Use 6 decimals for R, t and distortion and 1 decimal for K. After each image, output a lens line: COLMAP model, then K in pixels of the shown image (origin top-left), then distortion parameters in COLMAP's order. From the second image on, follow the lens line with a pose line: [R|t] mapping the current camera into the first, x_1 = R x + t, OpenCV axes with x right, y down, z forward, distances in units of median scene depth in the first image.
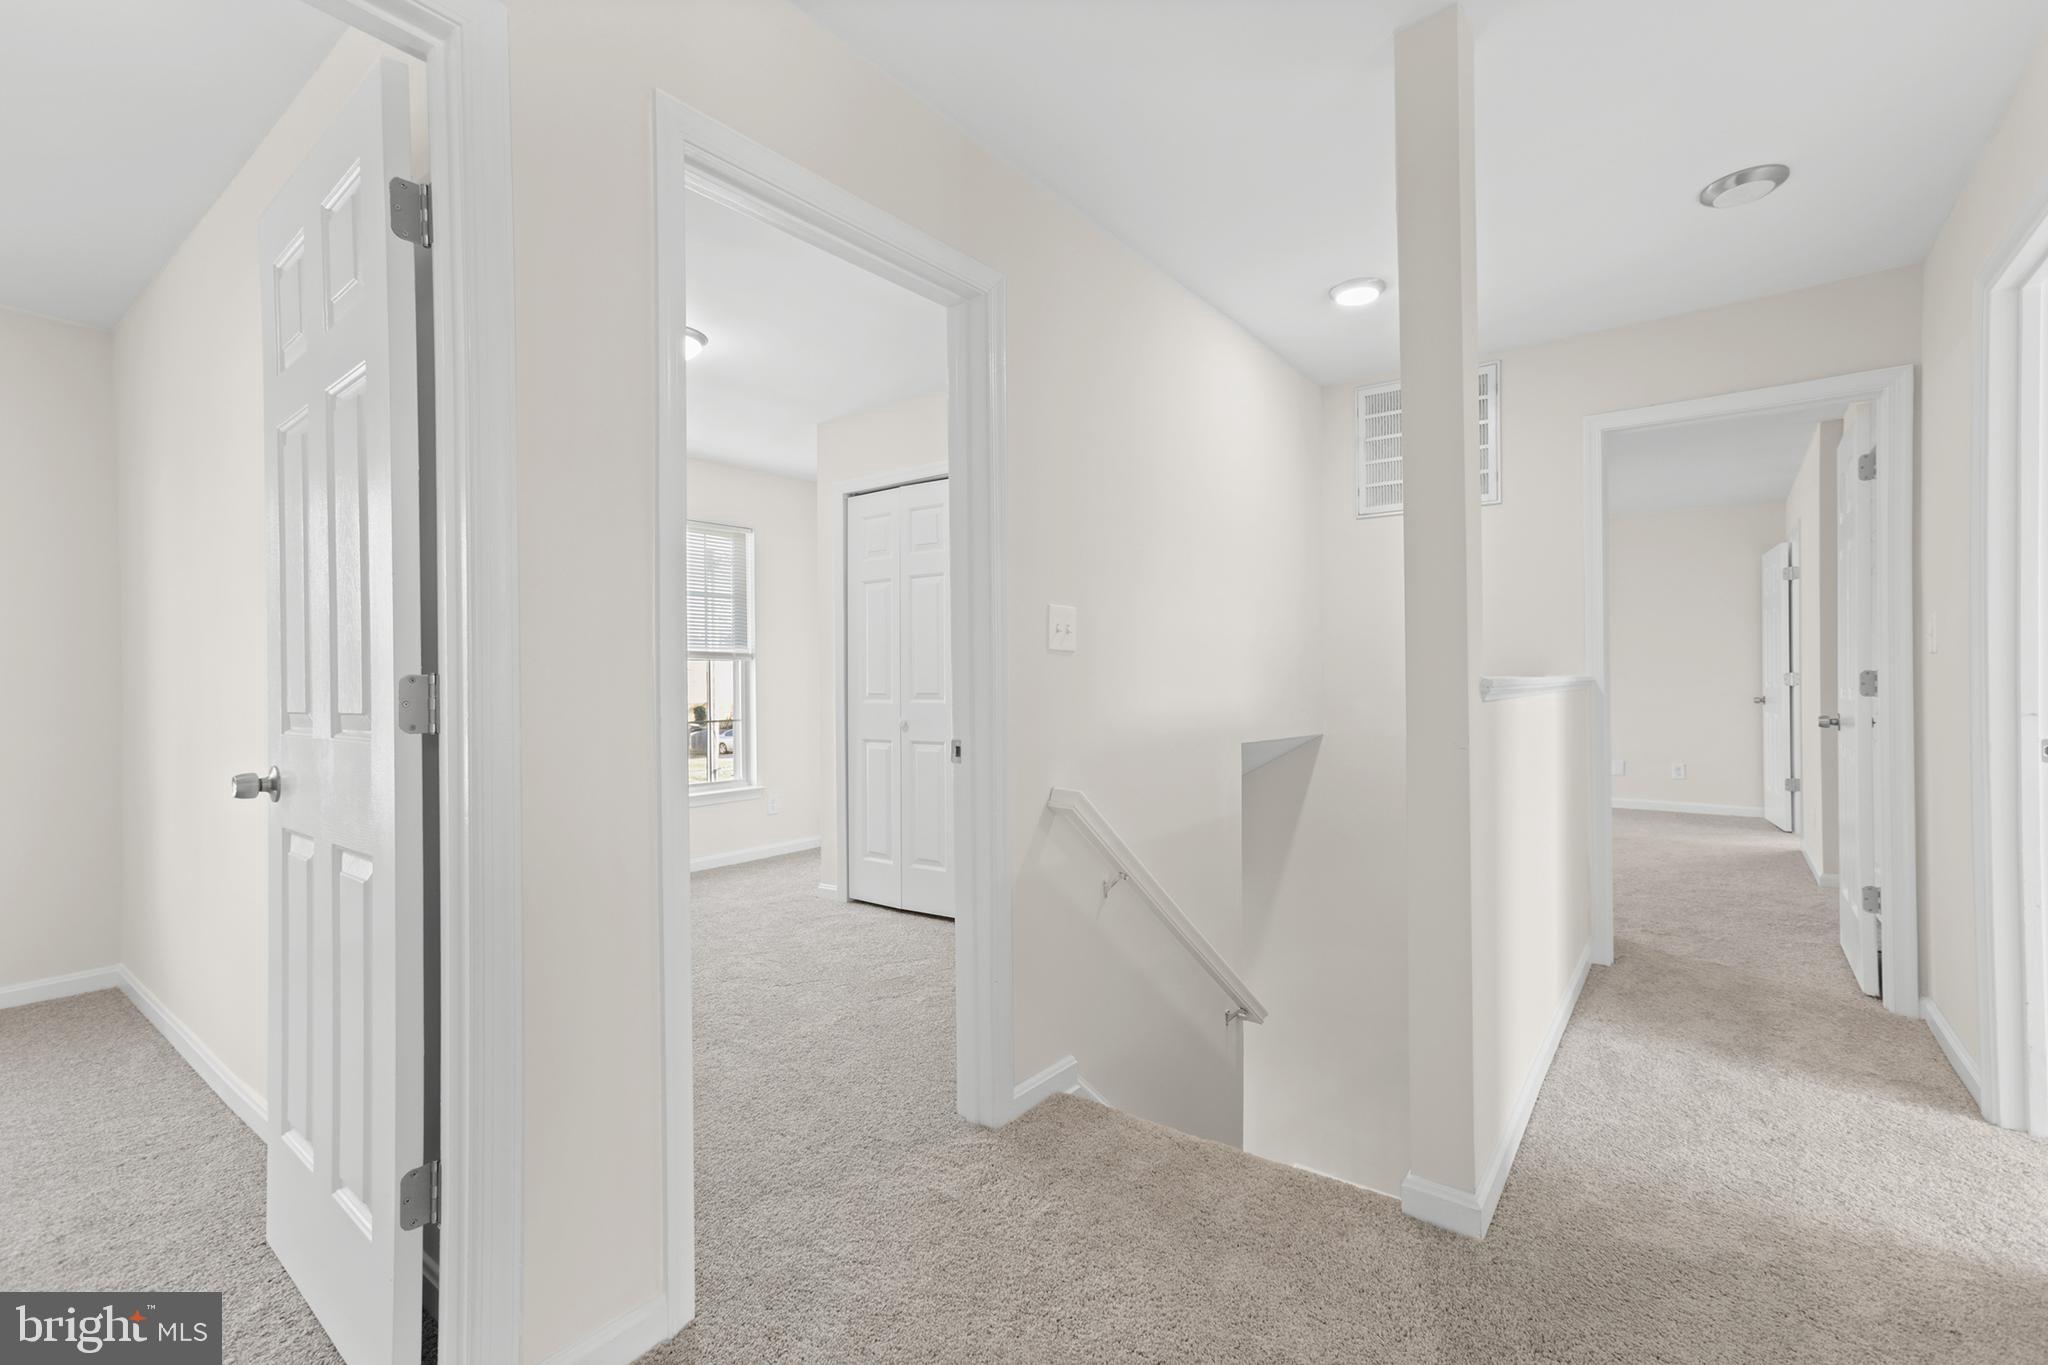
lens RADIAL K [[919.9, 0, 1019.6], [0, 919.9, 683.4], [0, 0, 1]] dist [-0.035380, 0.020762]
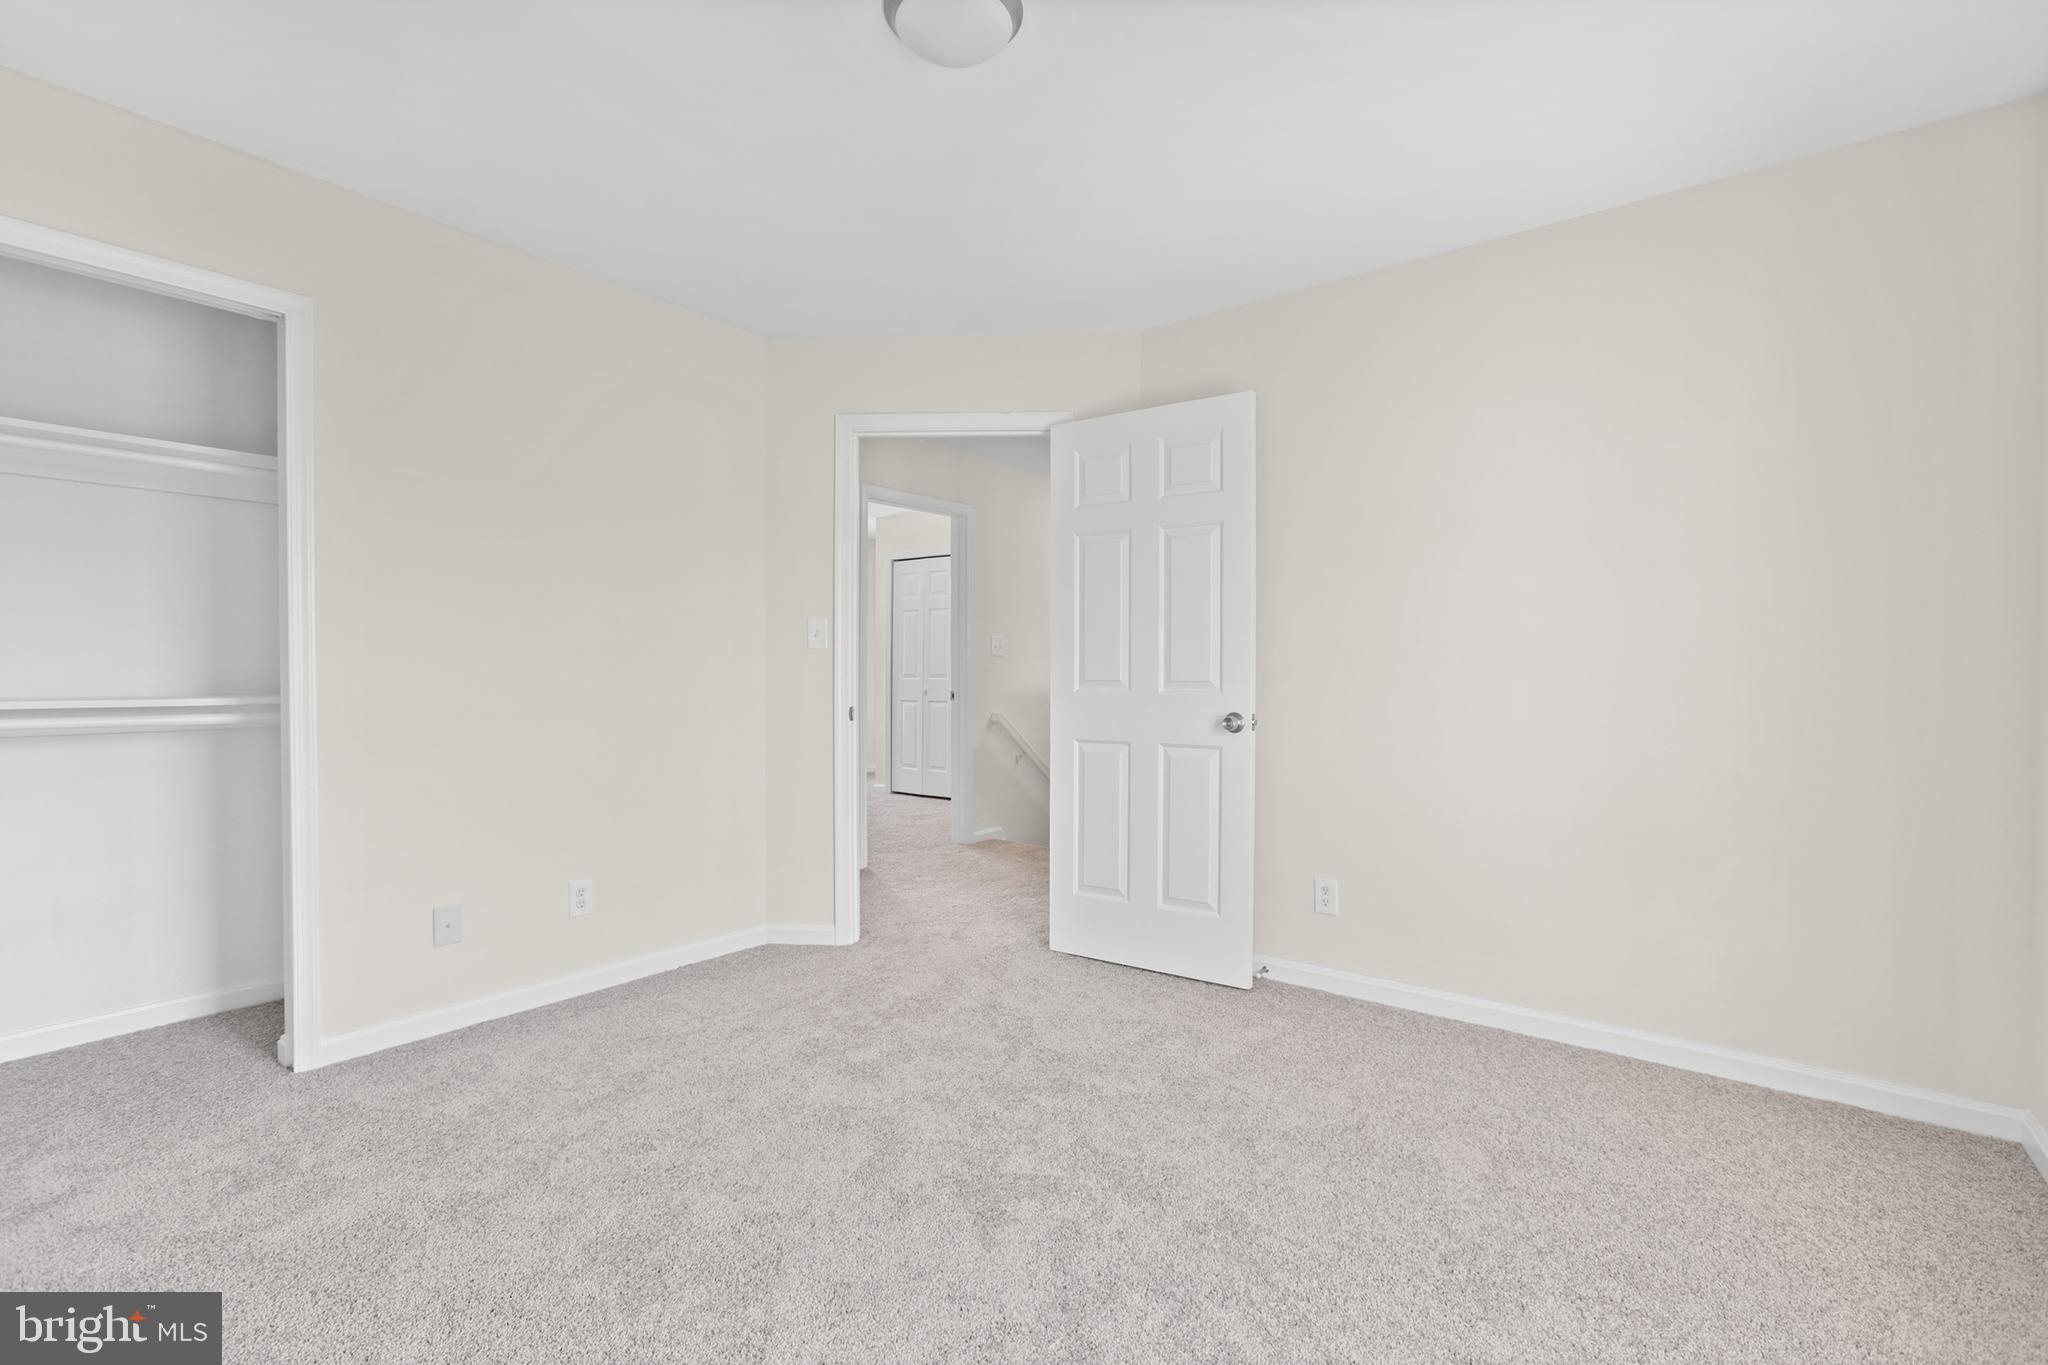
lens RADIAL K [[919.9, 0, 1019.6], [0, 919.9, 683.4], [0, 0, 1]] dist [-0.035380, 0.020762]
pose [[0.999927, 0.011870, -0.002182, 0.070355], [-0.011844, 0.999865, 0.011384, 0.005711], [0.002317, -0.011357, 0.999933, -0.881215]]
